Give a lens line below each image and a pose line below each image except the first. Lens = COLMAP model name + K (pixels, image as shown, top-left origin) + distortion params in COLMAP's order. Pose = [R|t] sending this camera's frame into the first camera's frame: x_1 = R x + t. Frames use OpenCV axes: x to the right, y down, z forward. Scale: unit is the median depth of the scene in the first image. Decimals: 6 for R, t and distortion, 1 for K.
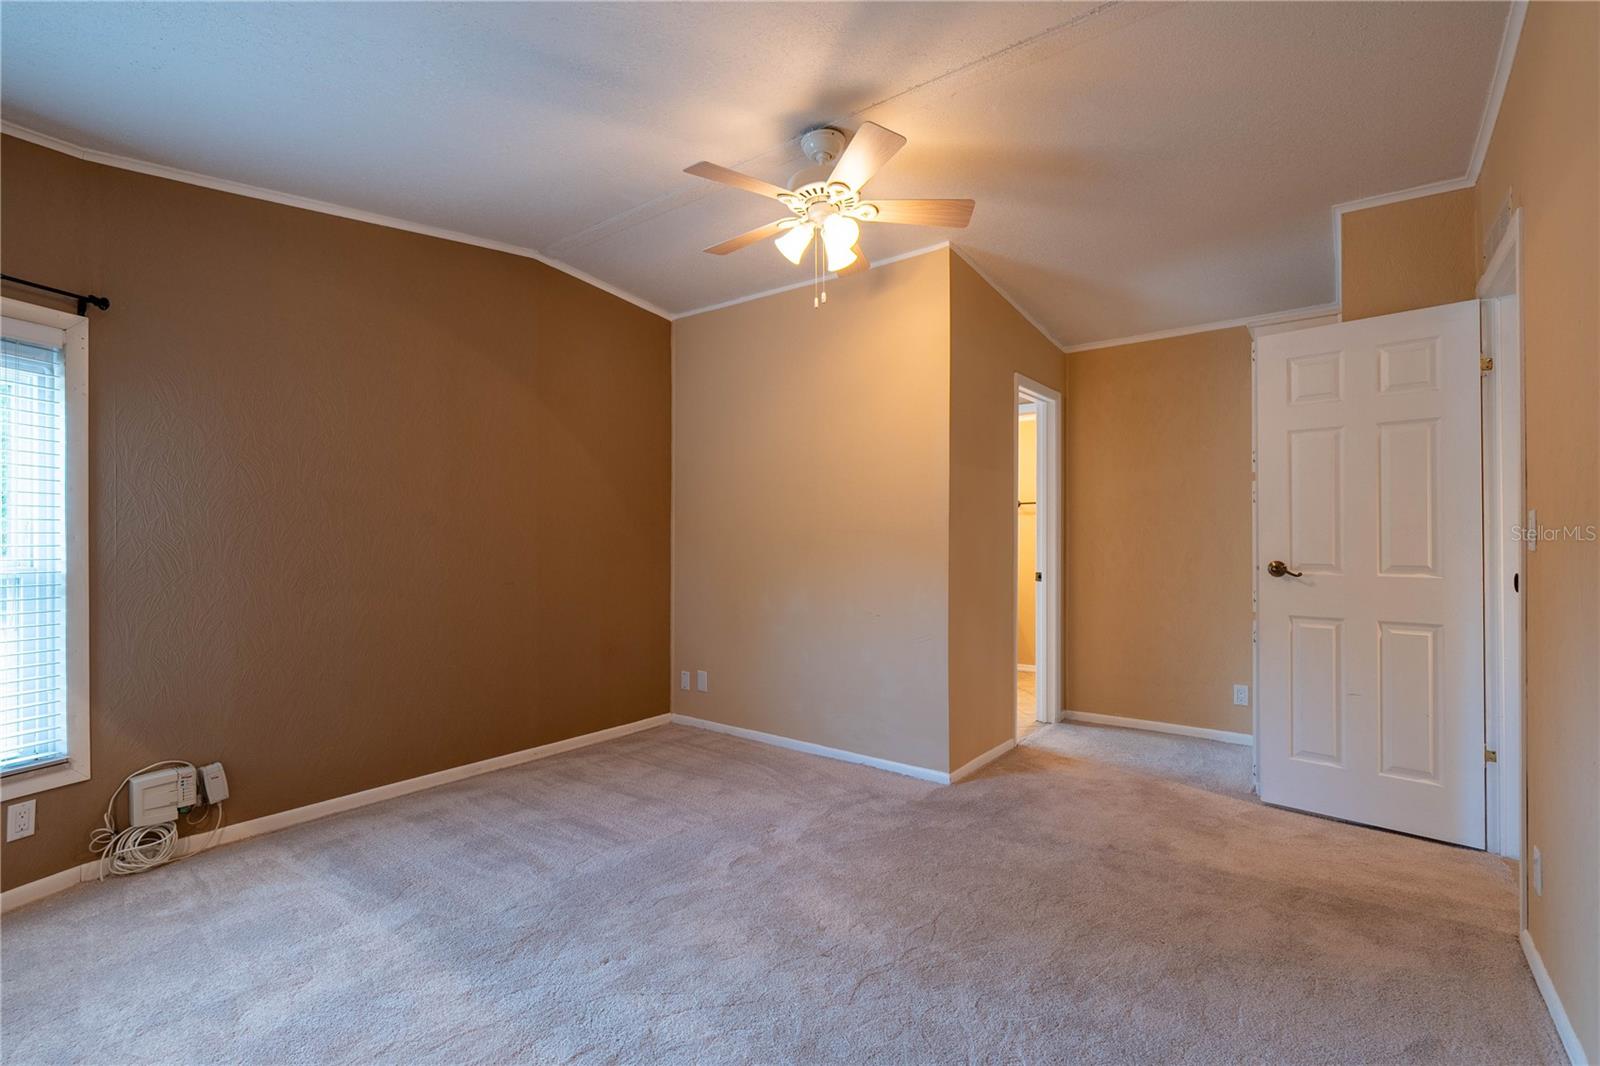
lens RADIAL K [[731.8, 0, 797.2], [0, 731.8, 527.5], [0, 0, 1]] dist [-0.001976, 0.002669]
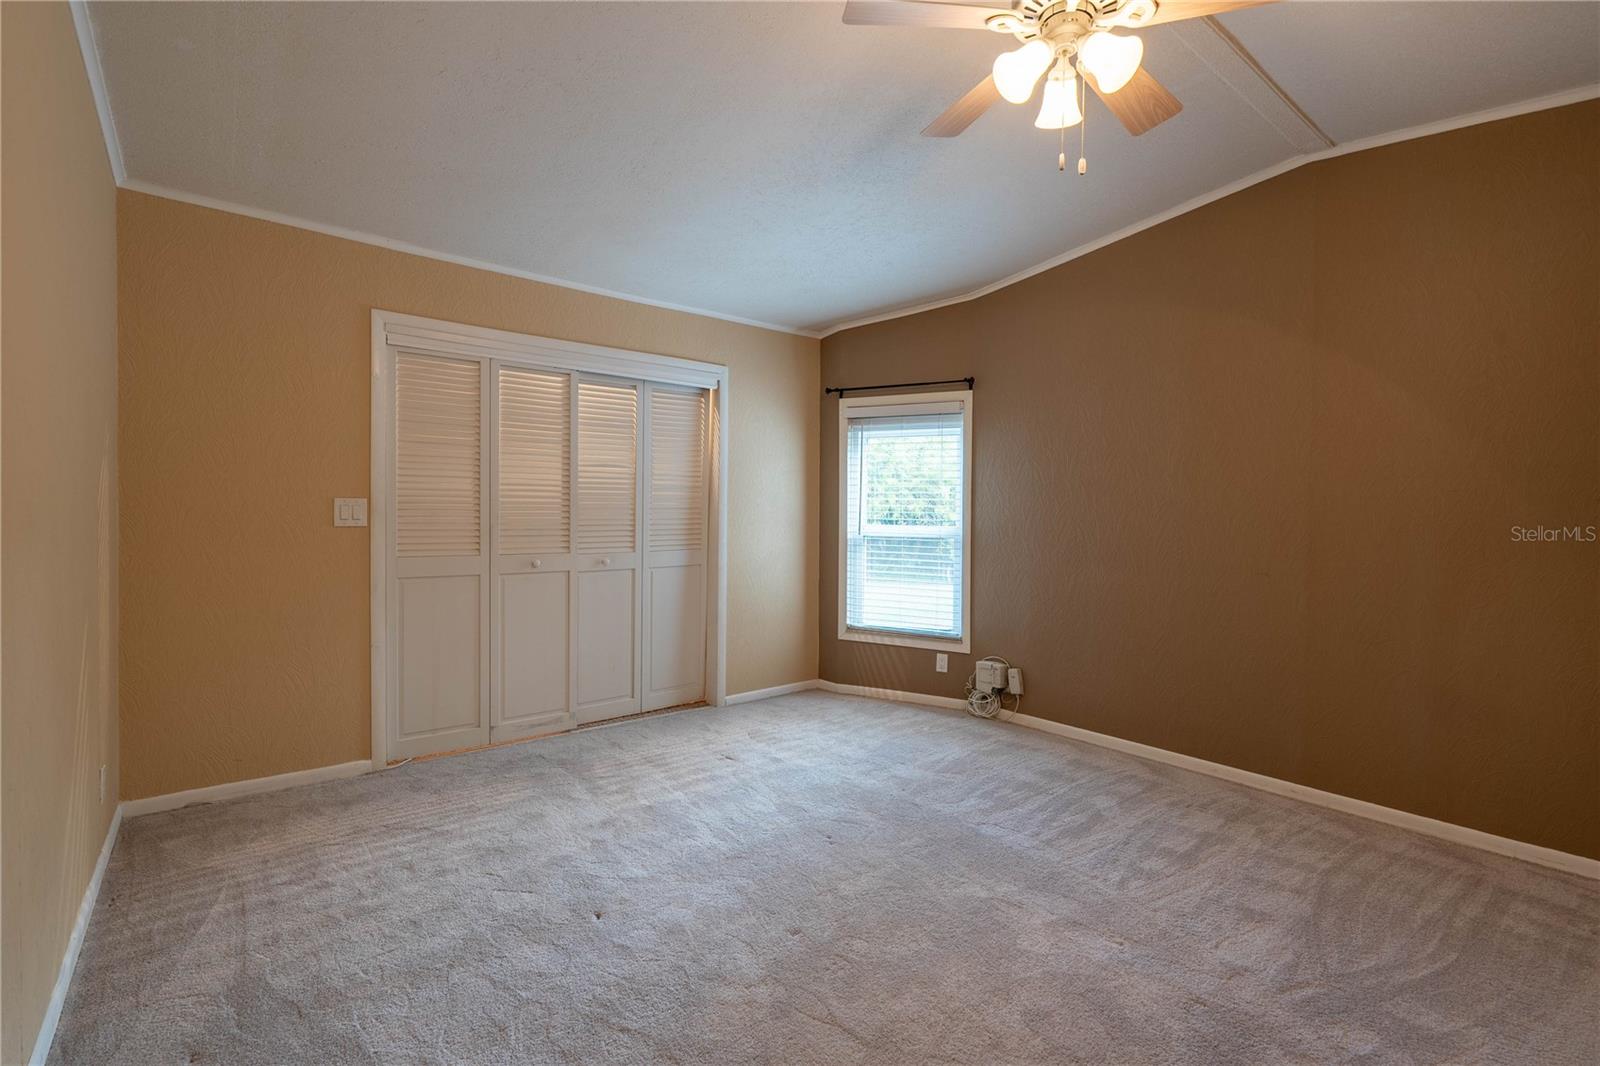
lens RADIAL K [[731.8, 0, 799.4], [0, 731.8, 534.9], [0, 0, 1]] dist [-0.001976, 0.002669]
pose [[-0.235987, 0.031261, -0.971253, 0.751525], [0.003931, 0.999505, 0.031216, 0.001685], [0.971748, 0.003549, -0.235993, 0.920709]]
